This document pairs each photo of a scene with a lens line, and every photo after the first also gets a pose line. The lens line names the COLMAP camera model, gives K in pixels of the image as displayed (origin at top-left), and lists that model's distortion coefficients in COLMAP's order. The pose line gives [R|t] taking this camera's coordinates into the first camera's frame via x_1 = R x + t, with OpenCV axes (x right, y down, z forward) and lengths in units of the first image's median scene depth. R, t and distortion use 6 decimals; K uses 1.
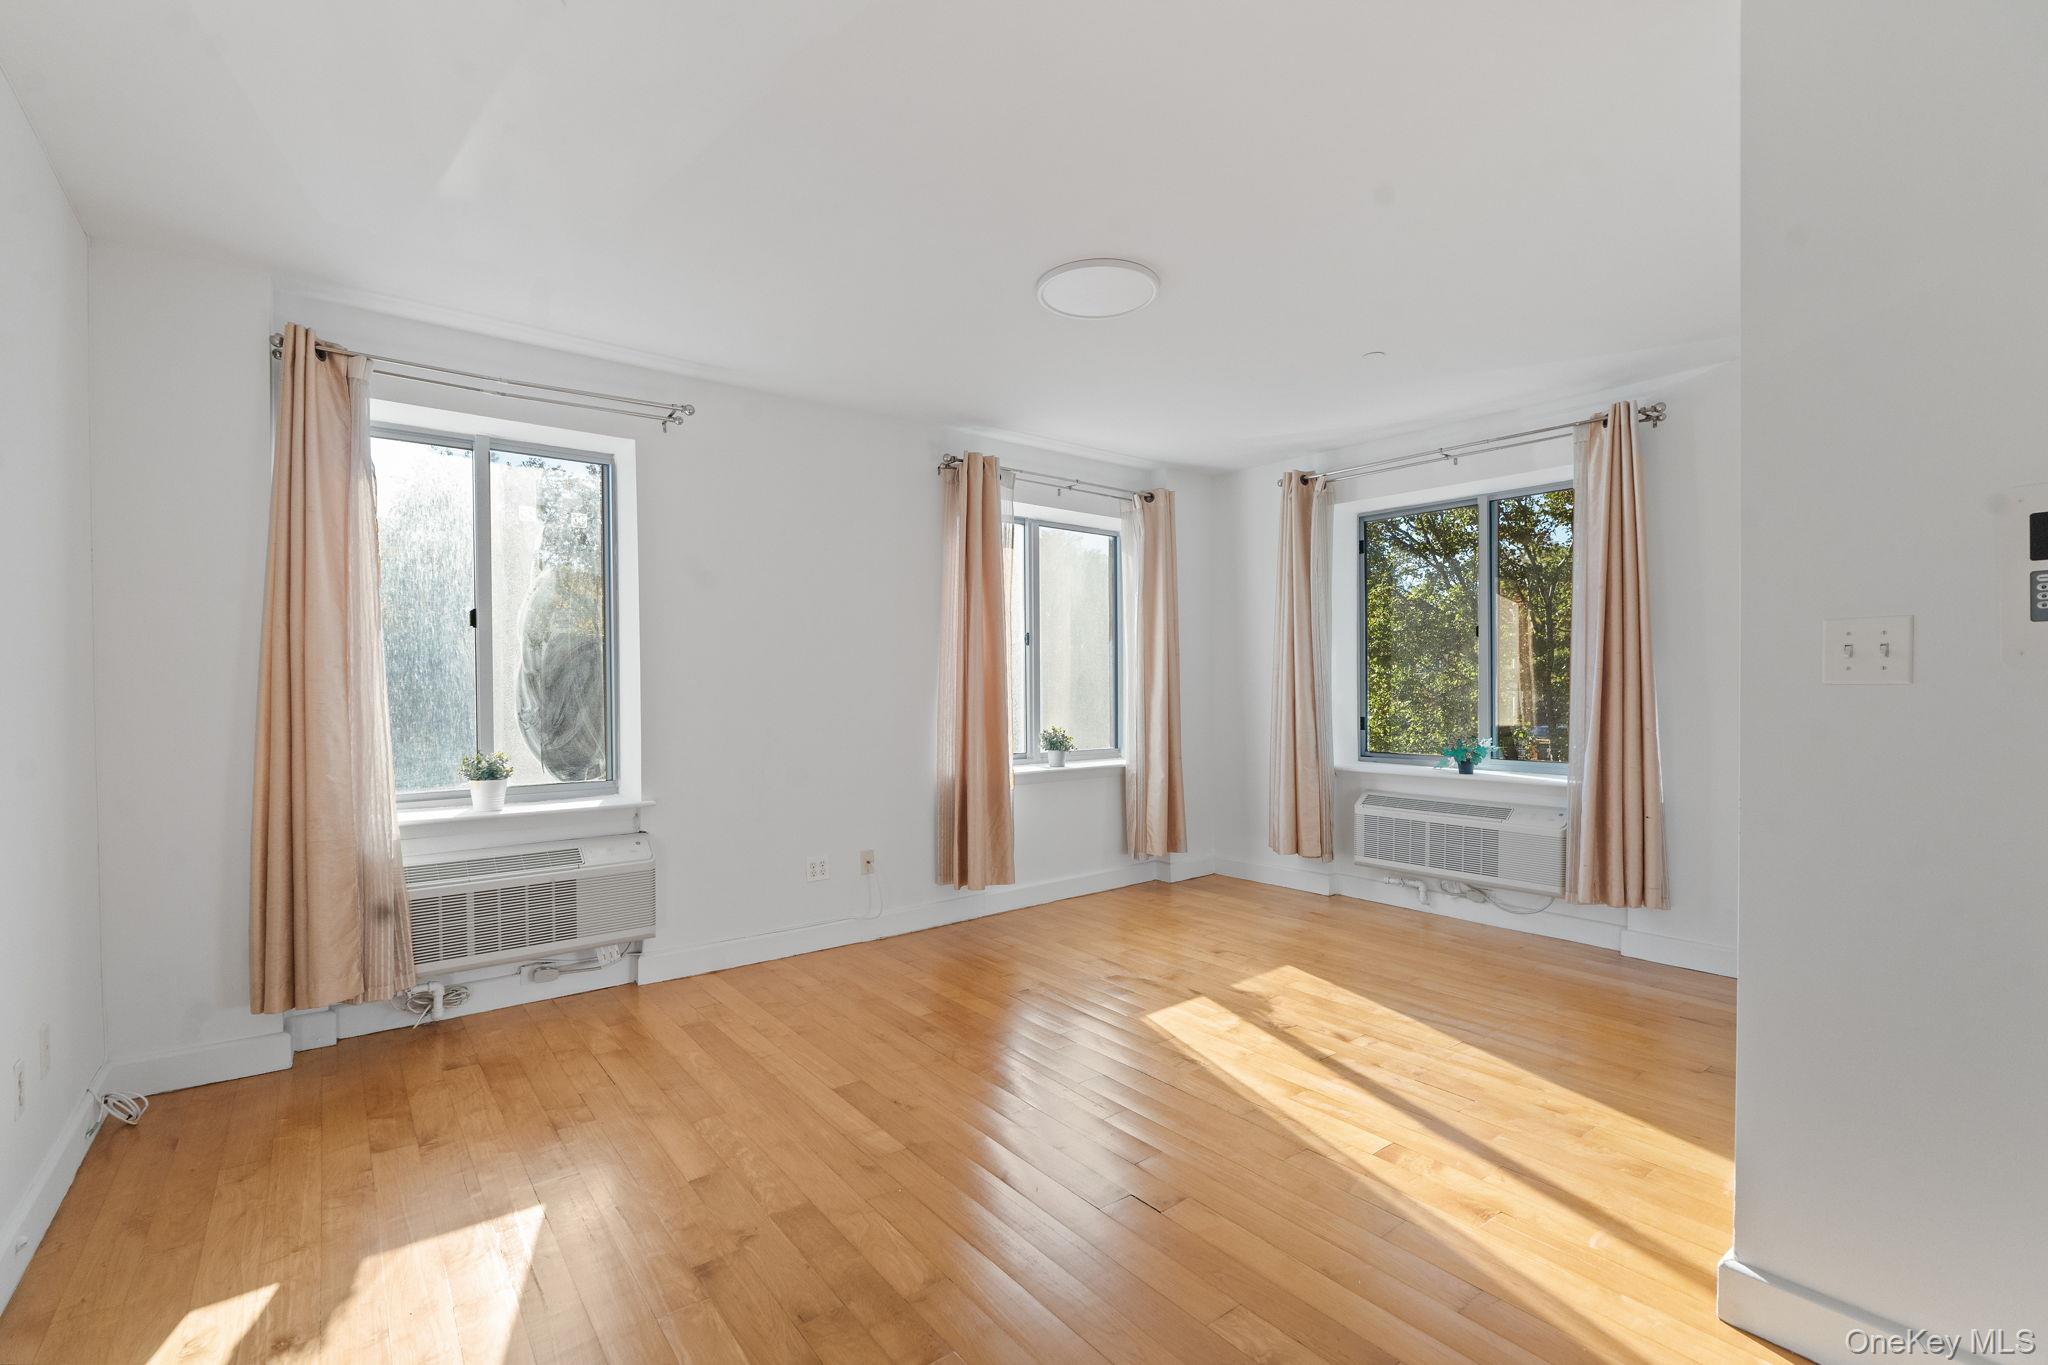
lens RADIAL K [[909.5, 0, 1024.0], [0, 909.5, 682.5], [0, 0, 1]] dist [-0.001296, -0.000285]
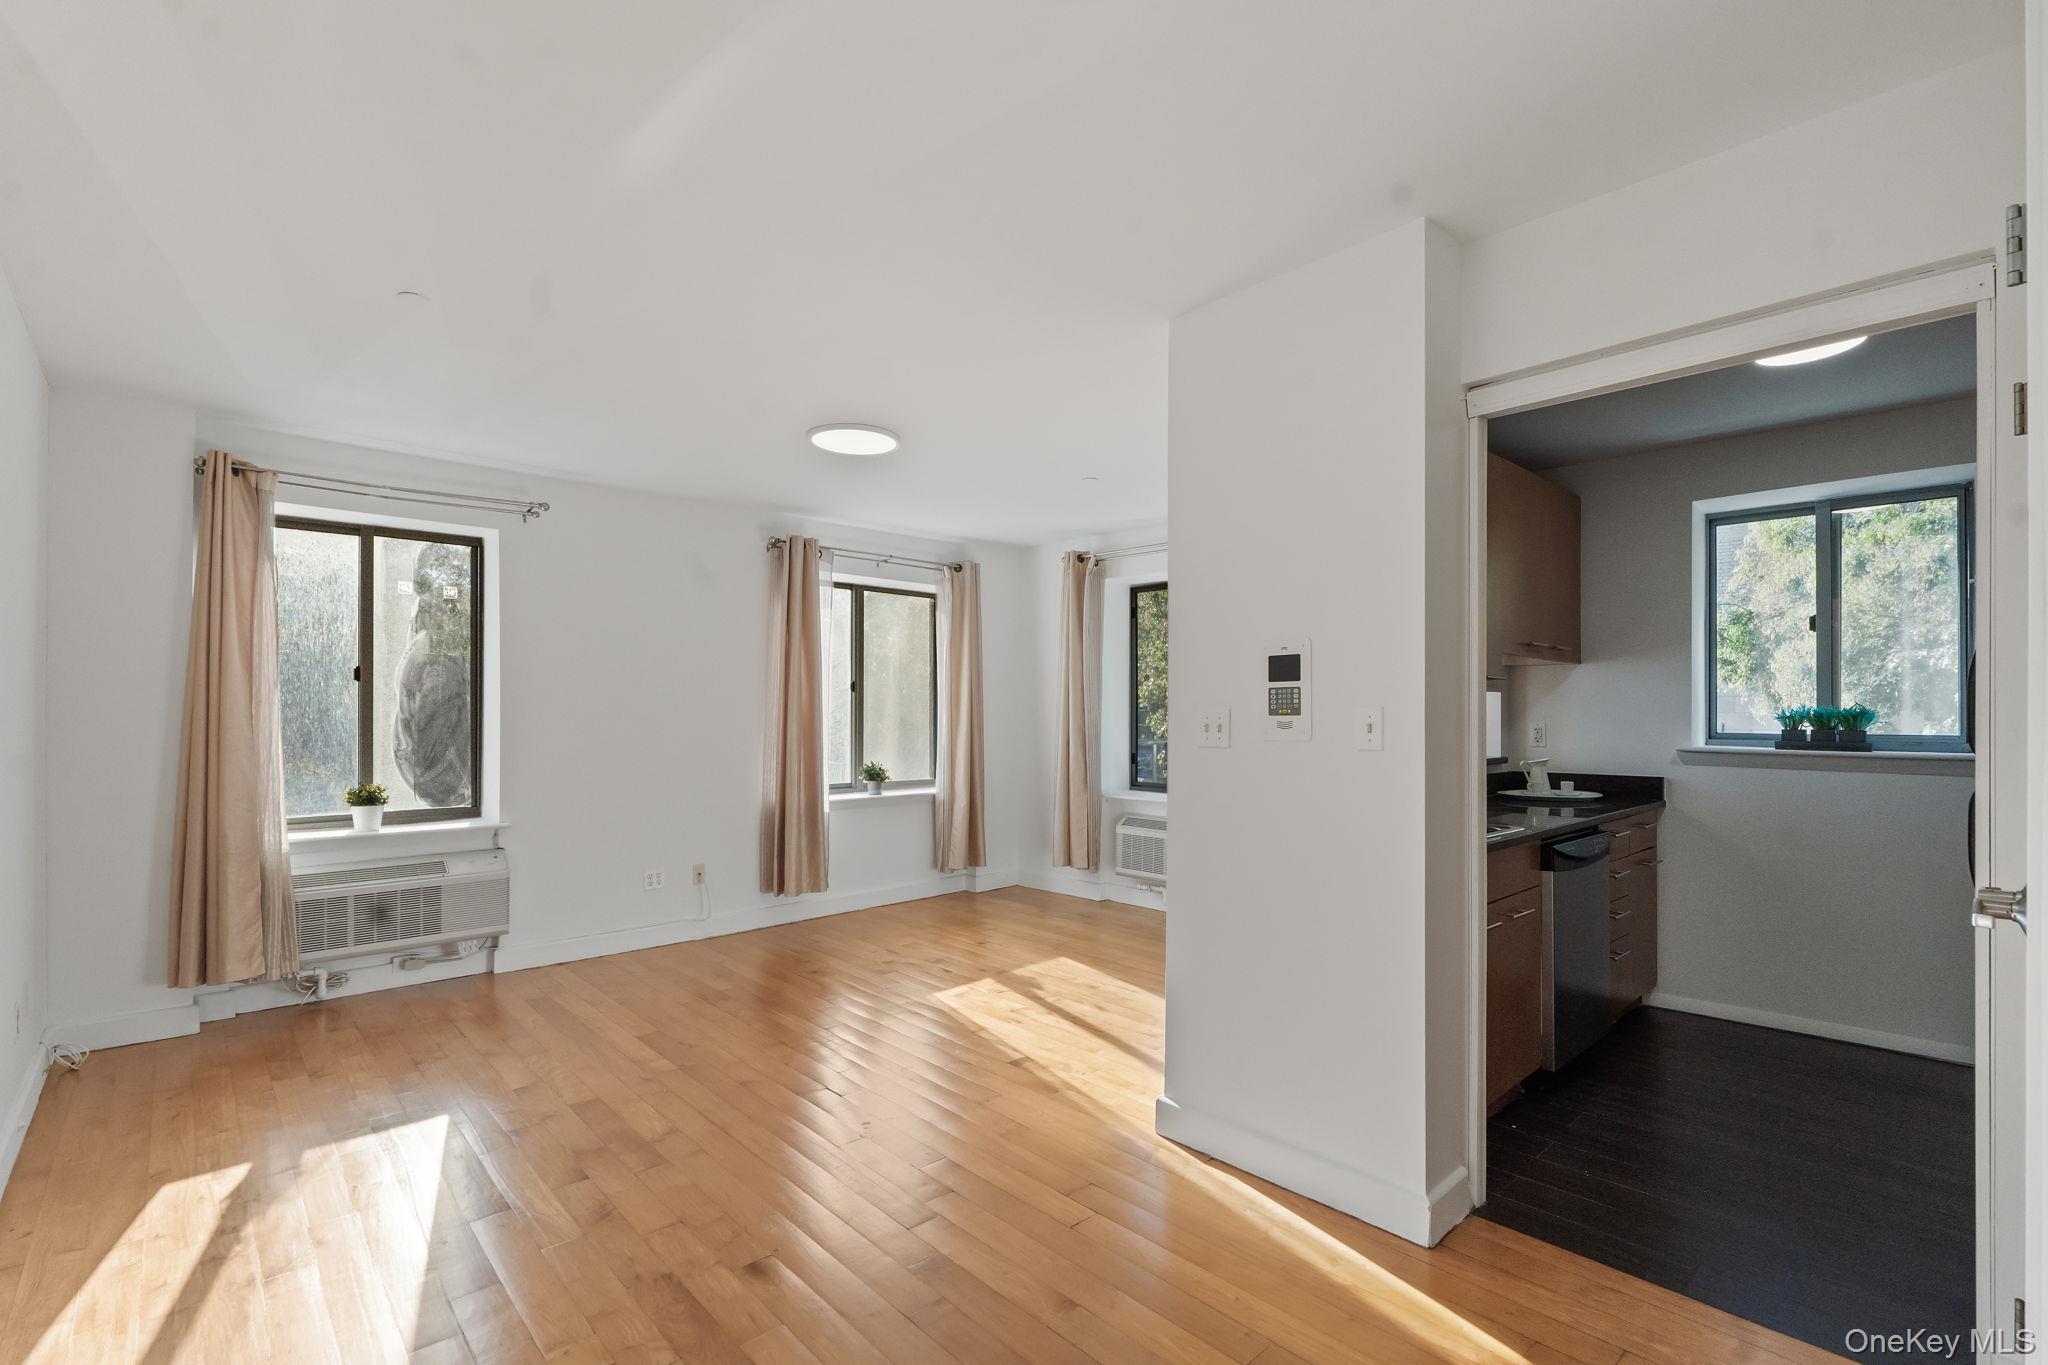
lens RADIAL K [[917.7, 0, 1022.0], [0, 917.7, 694.0], [0, 0, 1]] dist [-0.002412, -0.000171]
pose [[0.996172, 0.008626, 0.086993, 0.172920], [-0.007231, 0.999840, -0.016341, -0.028662], [-0.087120, 0.015649, 0.996075, -0.296766]]
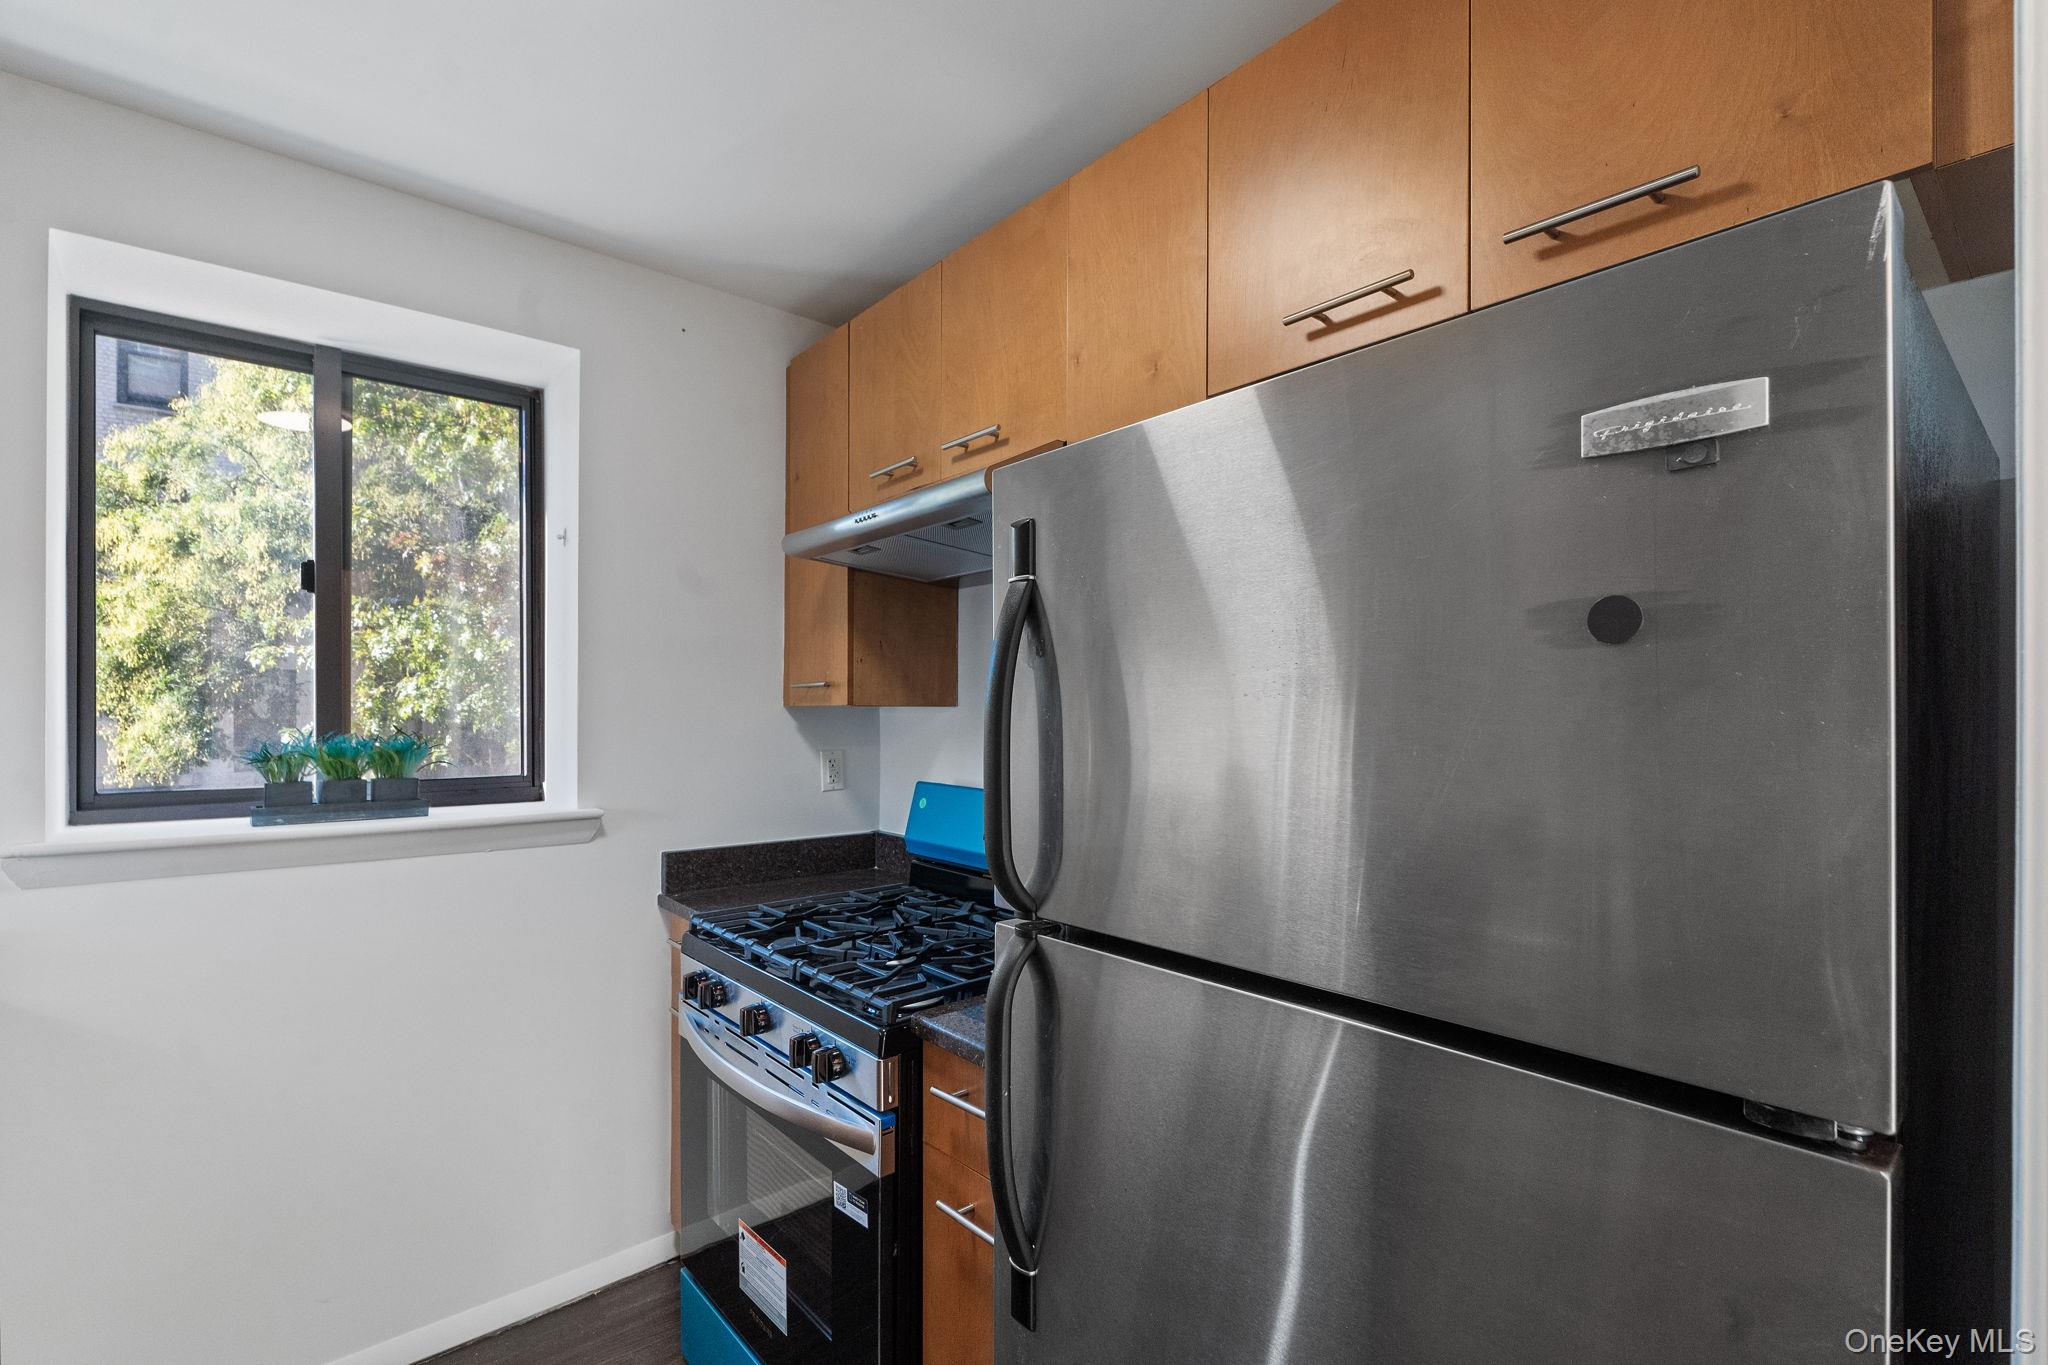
lens RADIAL K [[920.5, 0, 1028.8], [0, 920.5, 716.7], [0, 0, 1]] dist [-0.004987, -0.000466]
pose [[-0.033941, 0.000361, 0.999424, 0.671879], [-0.003714, 0.999993, -0.000487, -0.051792], [-0.999417, -0.003728, -0.033940, 0.346307]]
